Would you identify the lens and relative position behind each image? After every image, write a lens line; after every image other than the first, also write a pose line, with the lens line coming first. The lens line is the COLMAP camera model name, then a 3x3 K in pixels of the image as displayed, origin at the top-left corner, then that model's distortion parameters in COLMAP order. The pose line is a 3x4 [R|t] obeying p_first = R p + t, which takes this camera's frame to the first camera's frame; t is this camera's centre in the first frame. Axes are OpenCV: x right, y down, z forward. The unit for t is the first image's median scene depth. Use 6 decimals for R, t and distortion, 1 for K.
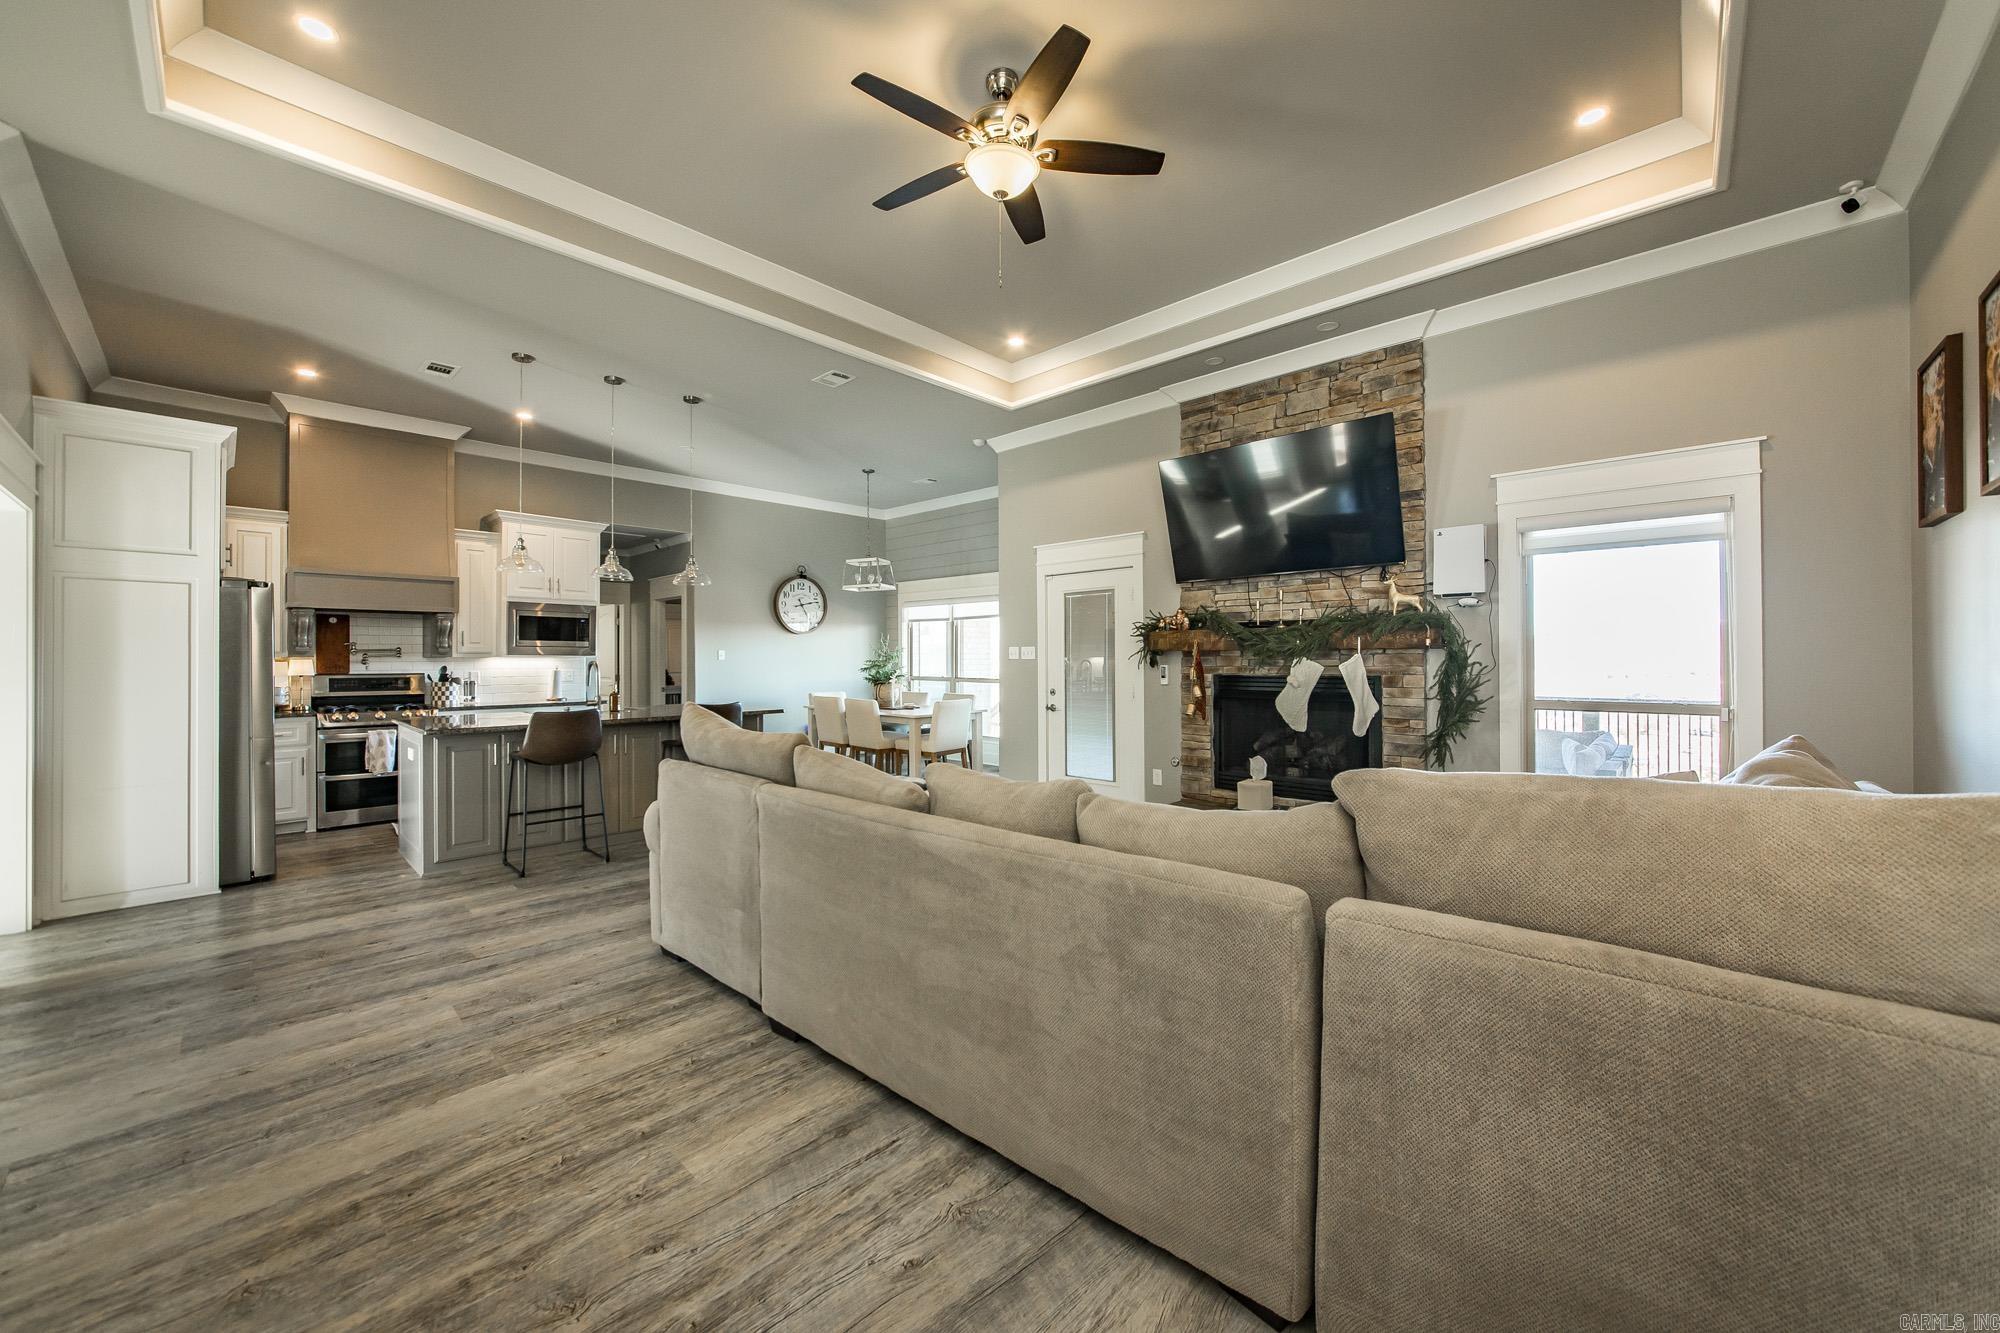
lens RADIAL K [[737.4, 0, 993.5], [0, 737.4, 657.9], [0, 0, 1]] dist [-0.019781, -0.000026]
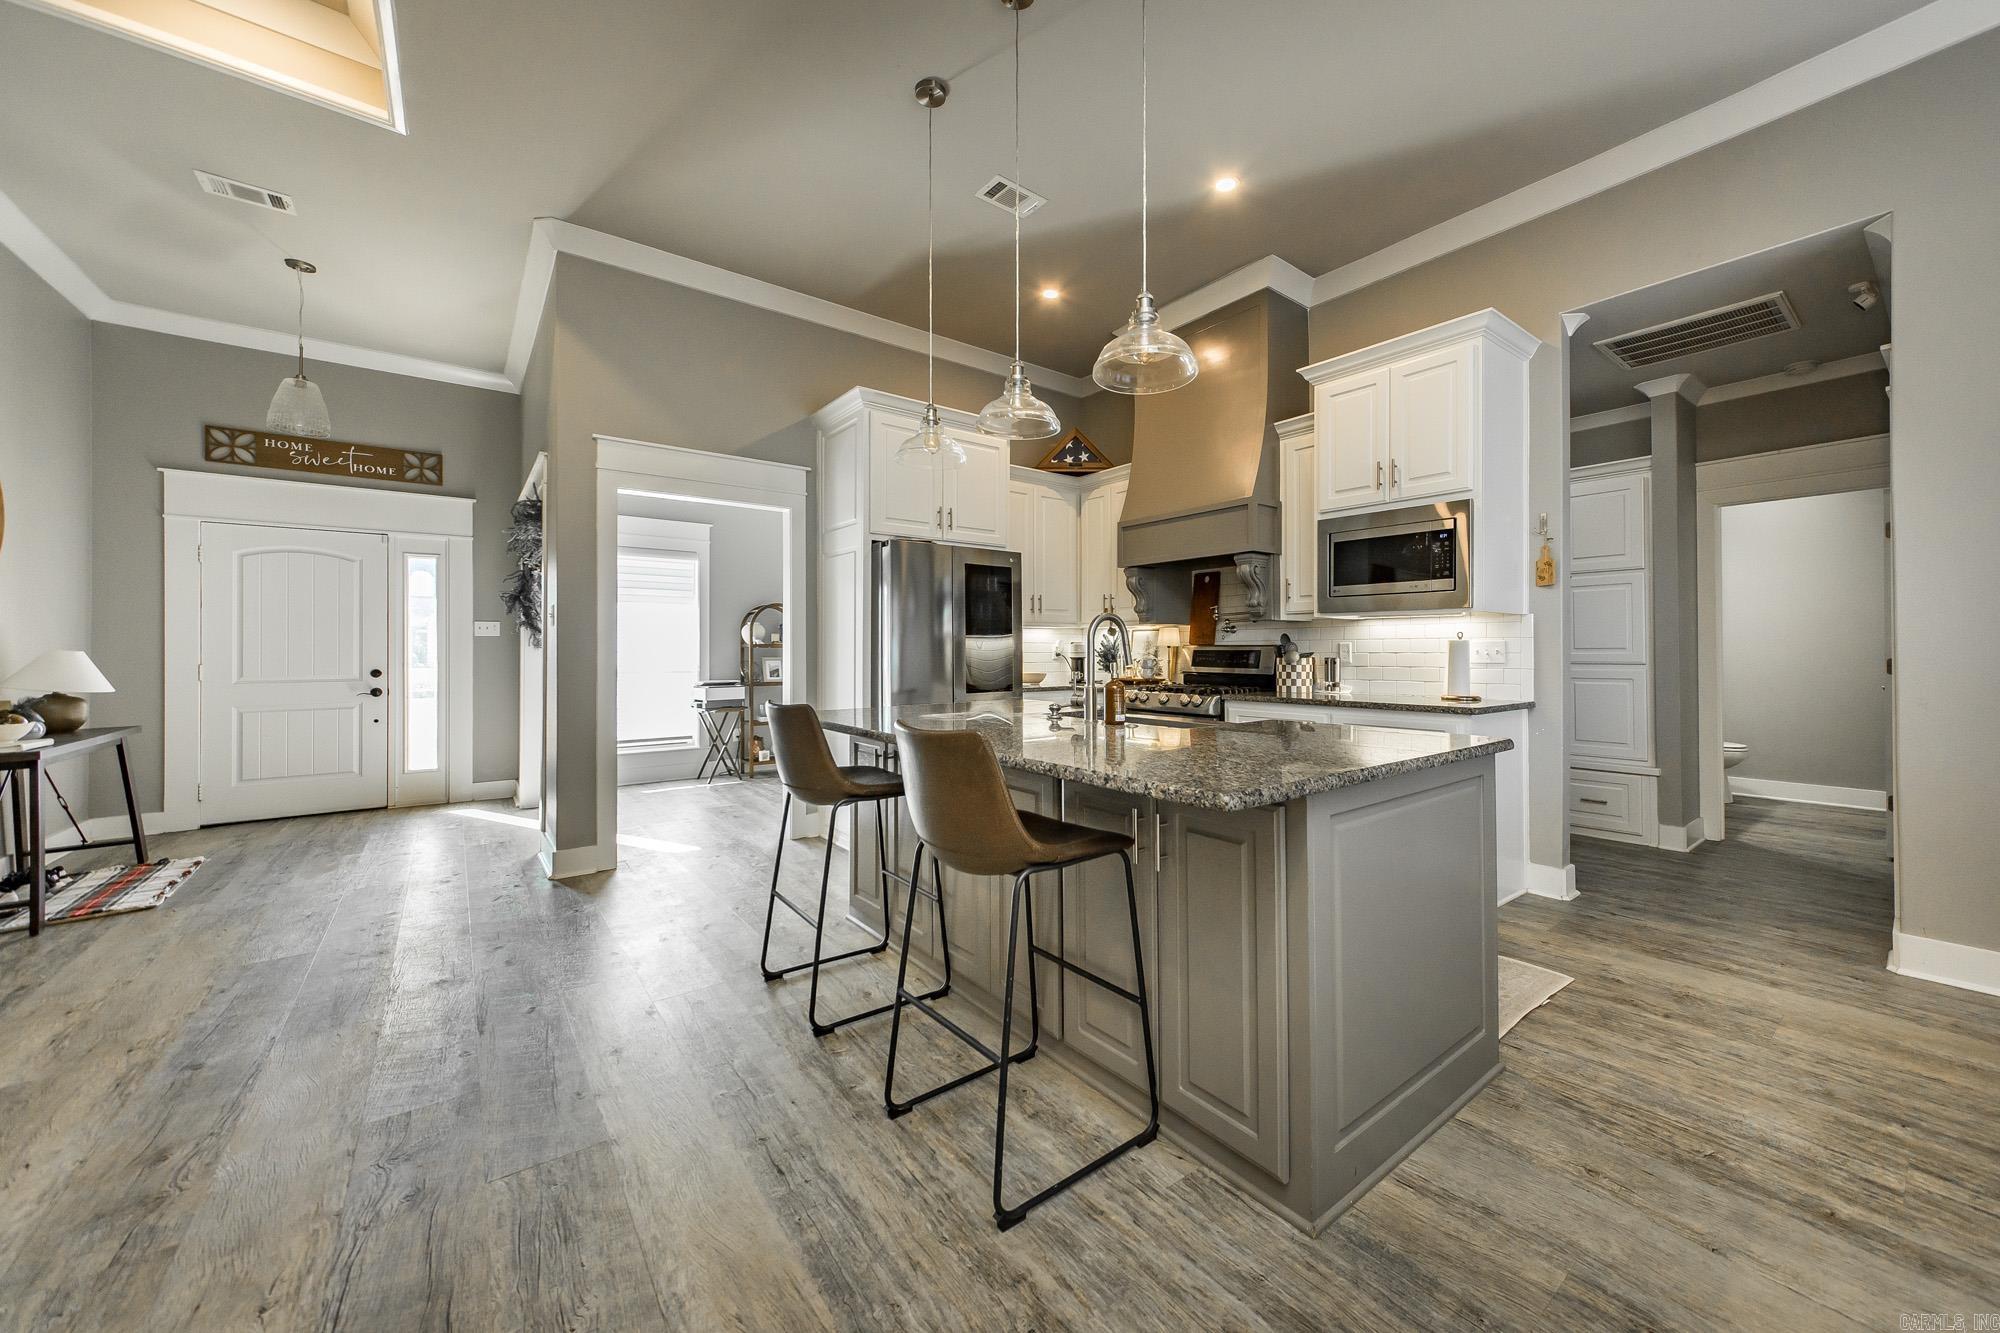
lens RADIAL K [[742.0, 0, 1059.6], [0, 742.0, 648.6], [0, 0, 1]] dist [0.005263, 0.000110]
pose [[-0.131480, 0.000762, -0.991319, -0.066424], [0.004001, 0.999992, 0.000237, 0.026325], [0.991311, -0.003935, -0.131482, 0.998580]]
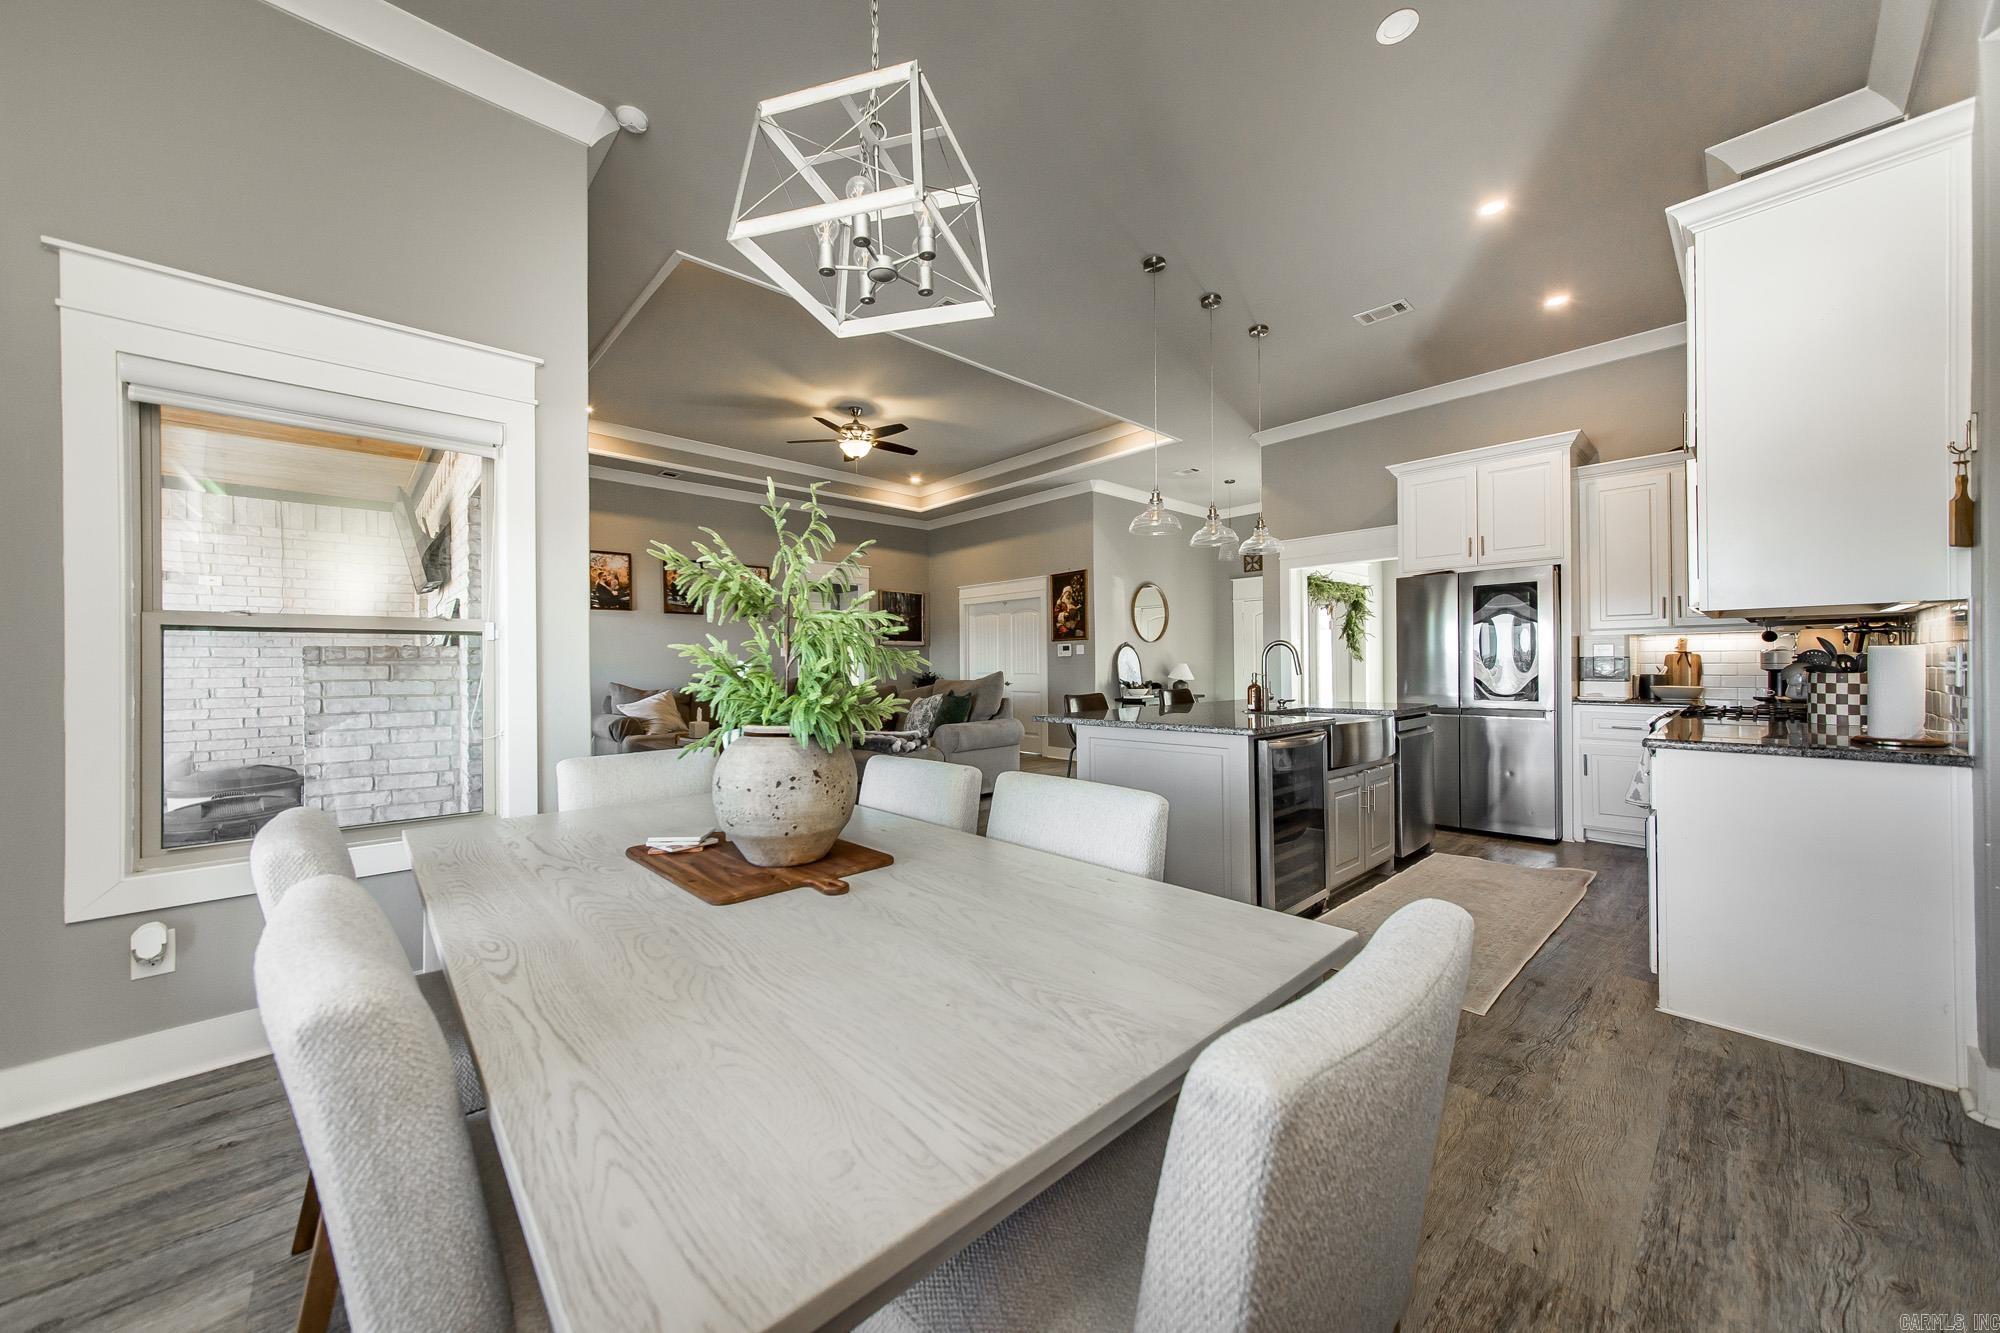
lens RADIAL K [[711.6, 0, 993.2], [0, 711.6, 664.1], [0, 0, 1]] dist [-0.001053, 0.000106]
pose [[-0.997126, 0.012470, 0.074723, -0.307334], [0.012351, 0.999922, -0.002057, 0.024663], [-0.074742, -0.001128, -0.997202, 1.668515]]
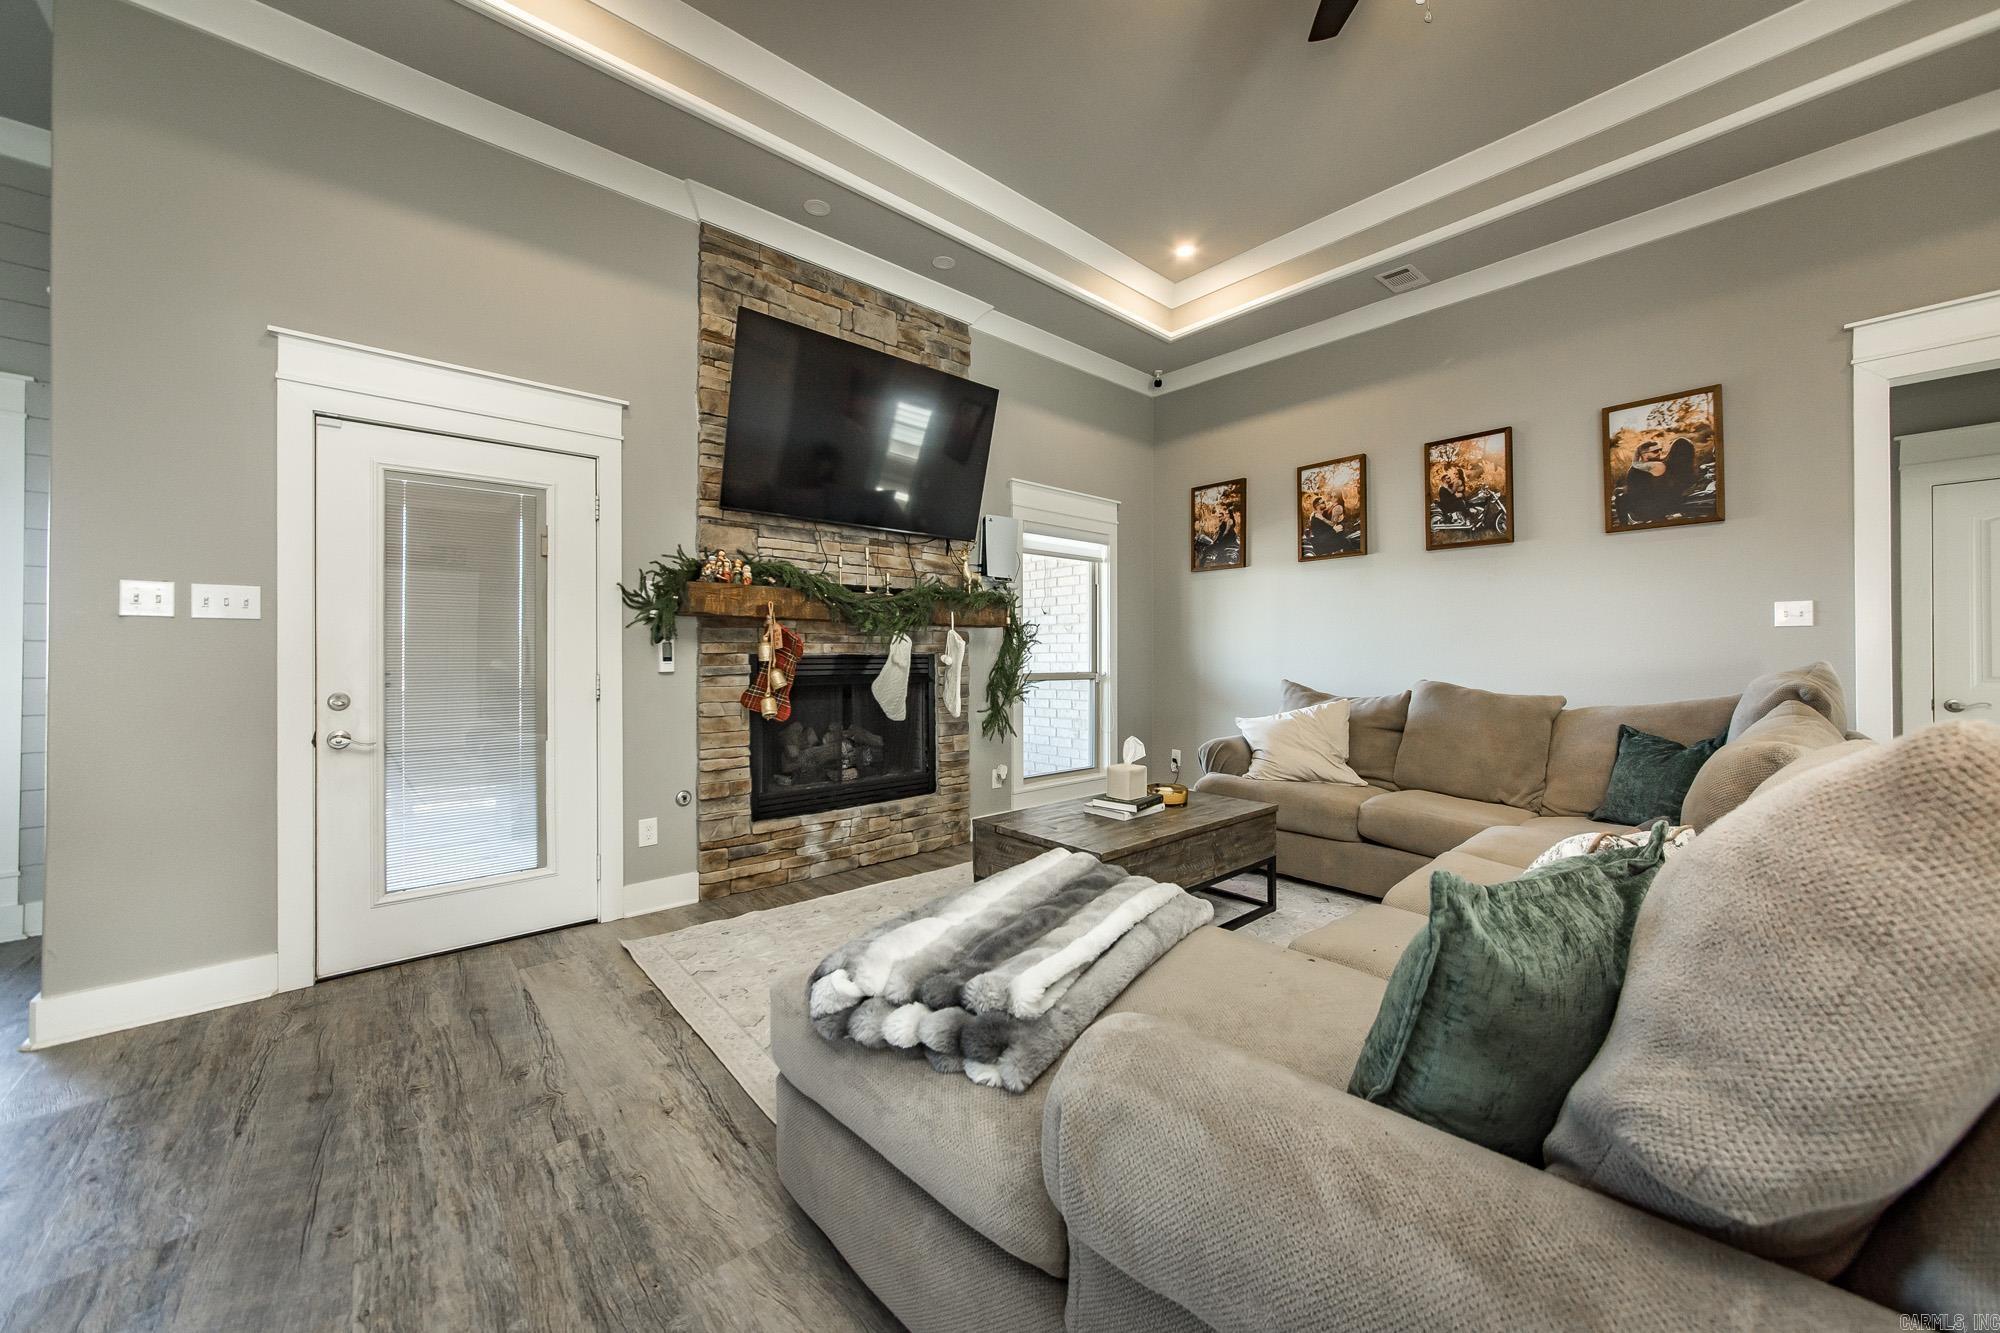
lens RADIAL K [[733.1, 0, 1003.4], [0, 733.1, 653.5], [0, 0, 1]] dist [-0.003983, 0.000129]
pose [[0.080043, 0.009976, 0.996742, -0.334027], [-0.001393, 0.999950, -0.009897, 0.026217], [-0.996790, -0.000596, 0.080052, 0.674043]]
